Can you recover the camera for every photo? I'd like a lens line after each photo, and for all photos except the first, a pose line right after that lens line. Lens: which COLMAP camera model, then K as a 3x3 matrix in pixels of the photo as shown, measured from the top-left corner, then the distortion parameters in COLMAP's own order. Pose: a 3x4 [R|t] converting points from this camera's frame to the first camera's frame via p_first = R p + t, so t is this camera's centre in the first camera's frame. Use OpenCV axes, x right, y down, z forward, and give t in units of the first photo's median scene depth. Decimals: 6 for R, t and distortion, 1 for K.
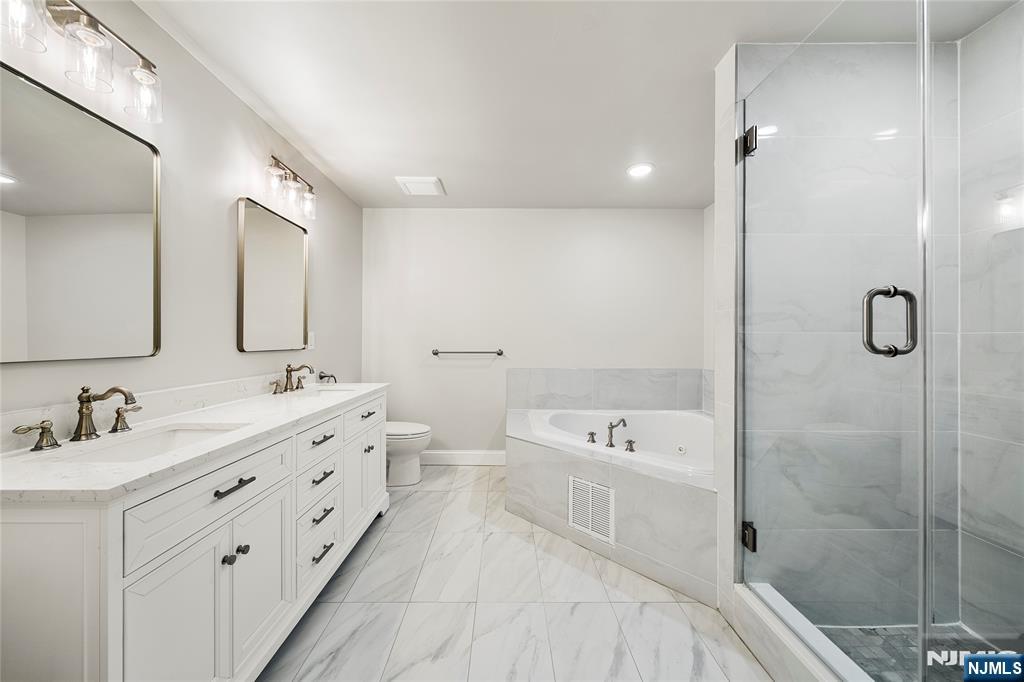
lens RADIAL K [[367.6, 0, 512.0], [0, 367.6, 341.0], [0, 0, 1]] dist [-0.001728, -0.000093]
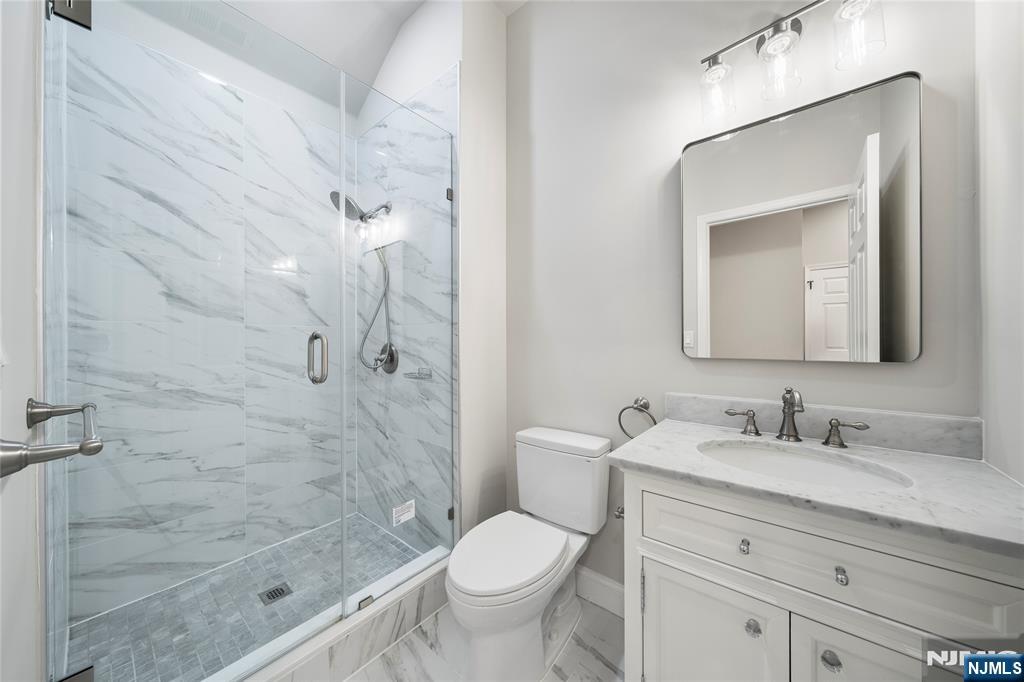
lens RADIAL K [[352.1, 0, 510.0], [0, 352.1, 345.4], [0, 0, 1]] dist [-0.004300, -0.000205]
pose [[-0.649057, 0.021520, -0.760435, 0.073615], [0.008567, 0.999743, 0.020980, -0.020474], [0.760691, 0.007102, -0.649075, 1.034519]]
